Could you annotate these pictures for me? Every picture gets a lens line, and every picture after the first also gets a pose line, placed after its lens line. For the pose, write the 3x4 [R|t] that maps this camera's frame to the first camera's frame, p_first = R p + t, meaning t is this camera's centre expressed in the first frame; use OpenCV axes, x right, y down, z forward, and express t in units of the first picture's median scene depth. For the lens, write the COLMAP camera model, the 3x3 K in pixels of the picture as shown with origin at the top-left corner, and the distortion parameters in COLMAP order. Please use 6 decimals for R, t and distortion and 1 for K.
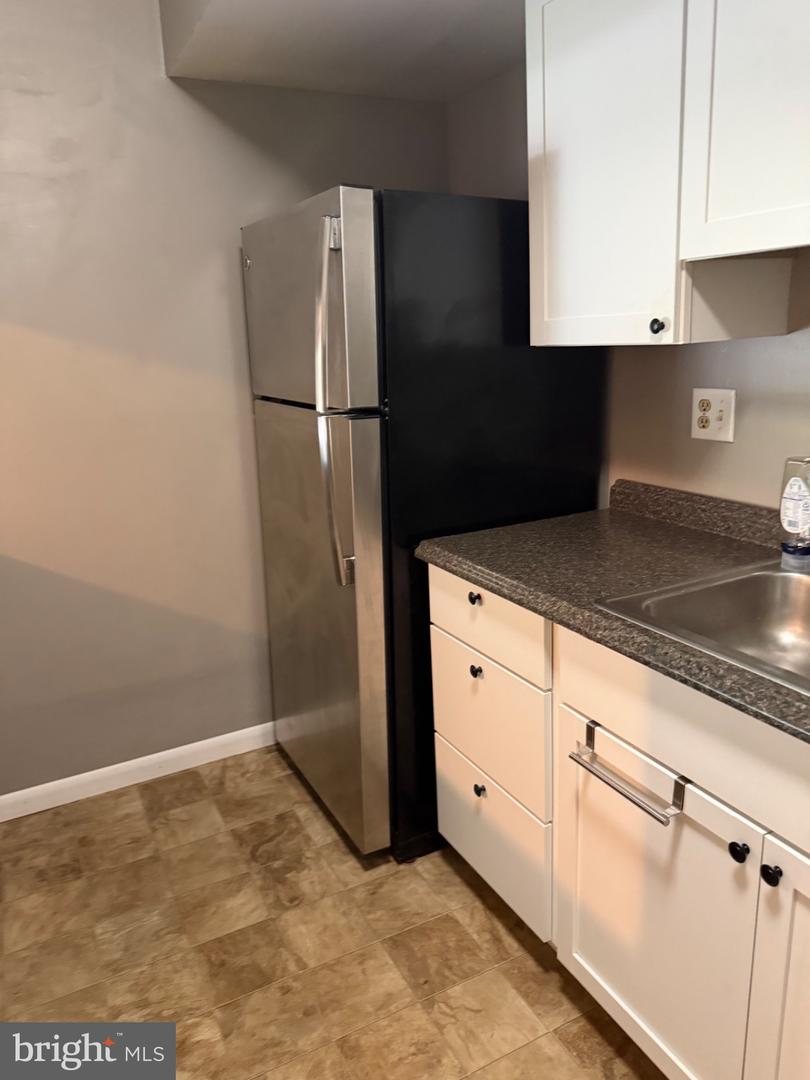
lens RADIAL K [[771.6, 0, 398.5], [0, 771.6, 544.0], [0, 0, 1]] dist [-0.005595, -0.016795]
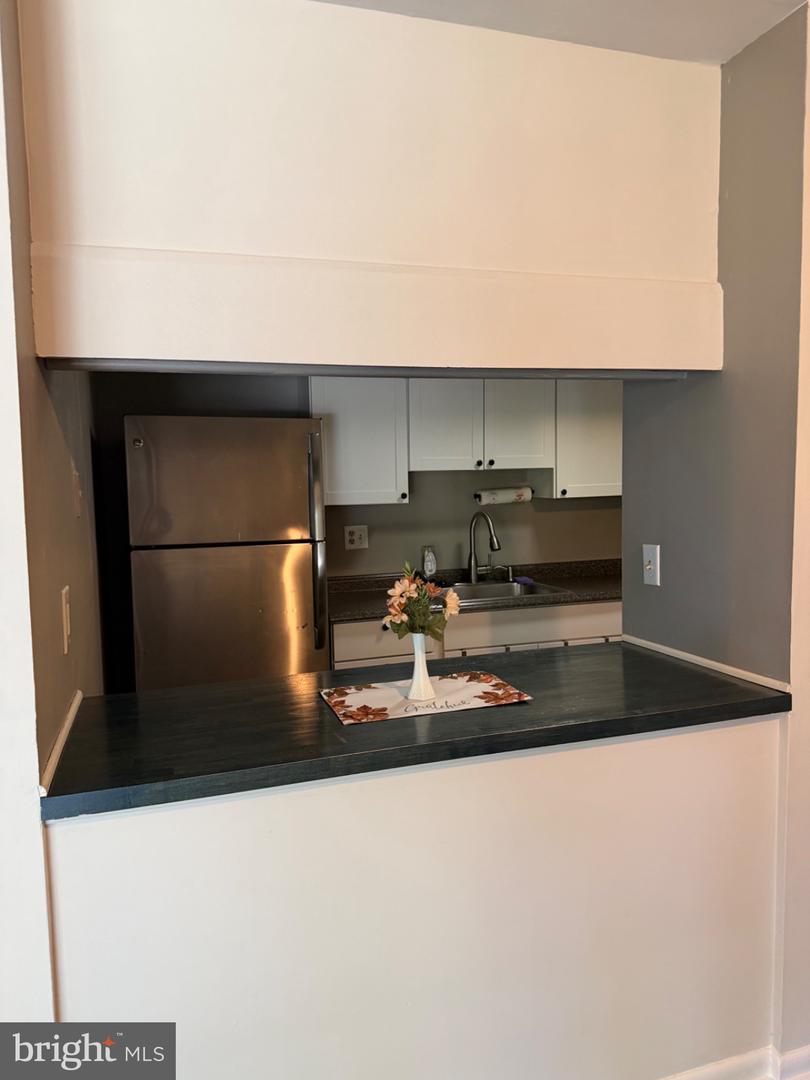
lens RADIAL K [[771.6, 0, 405.0], [0, 771.6, 540.1], [0, 0, 1]] dist [-0.005595, -0.016795]
pose [[0.155788, -0.034072, 0.987203, -1.108375], [0.270462, 0.962684, -0.009456, -0.067000], [-0.950042, 0.268474, 0.159189, 0.344652]]
